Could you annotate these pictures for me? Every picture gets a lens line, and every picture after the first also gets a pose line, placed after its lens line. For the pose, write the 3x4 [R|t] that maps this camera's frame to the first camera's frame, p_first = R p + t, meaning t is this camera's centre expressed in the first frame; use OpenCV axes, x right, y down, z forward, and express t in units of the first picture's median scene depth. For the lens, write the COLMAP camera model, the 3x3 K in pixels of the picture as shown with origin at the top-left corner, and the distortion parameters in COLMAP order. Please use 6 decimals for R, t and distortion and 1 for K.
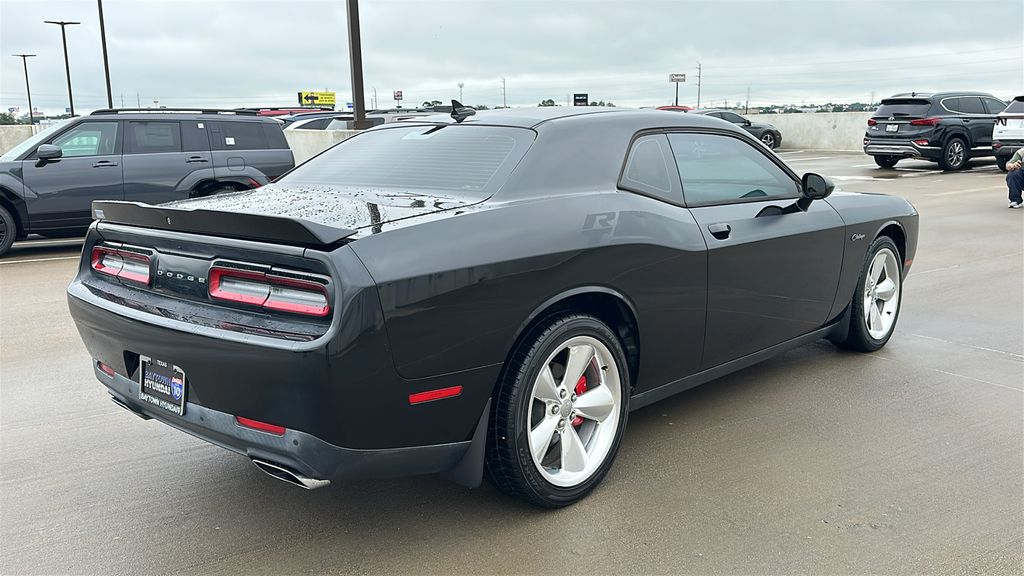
lens RADIAL K [[952.0, 0, 506.0], [0, 952.0, 293.4], [0, 0, 1]] dist [0.080169, 0.000000]
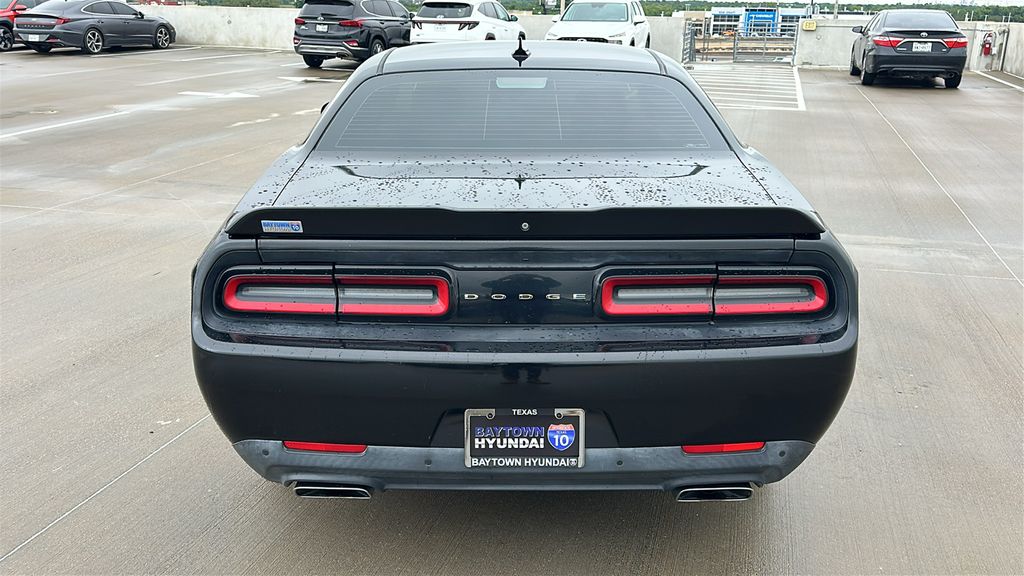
lens RADIAL K [[952.0, 0, 505.6], [0, 952.0, 307.7], [0, 0, 1]] dist [0.080169, 0.000000]
pose [[0.718273, -0.190854, 0.669073, -0.202807], [0.102491, 0.980175, 0.169568, -0.032863], [-0.688171, -0.053222, 0.723594, 0.108783]]
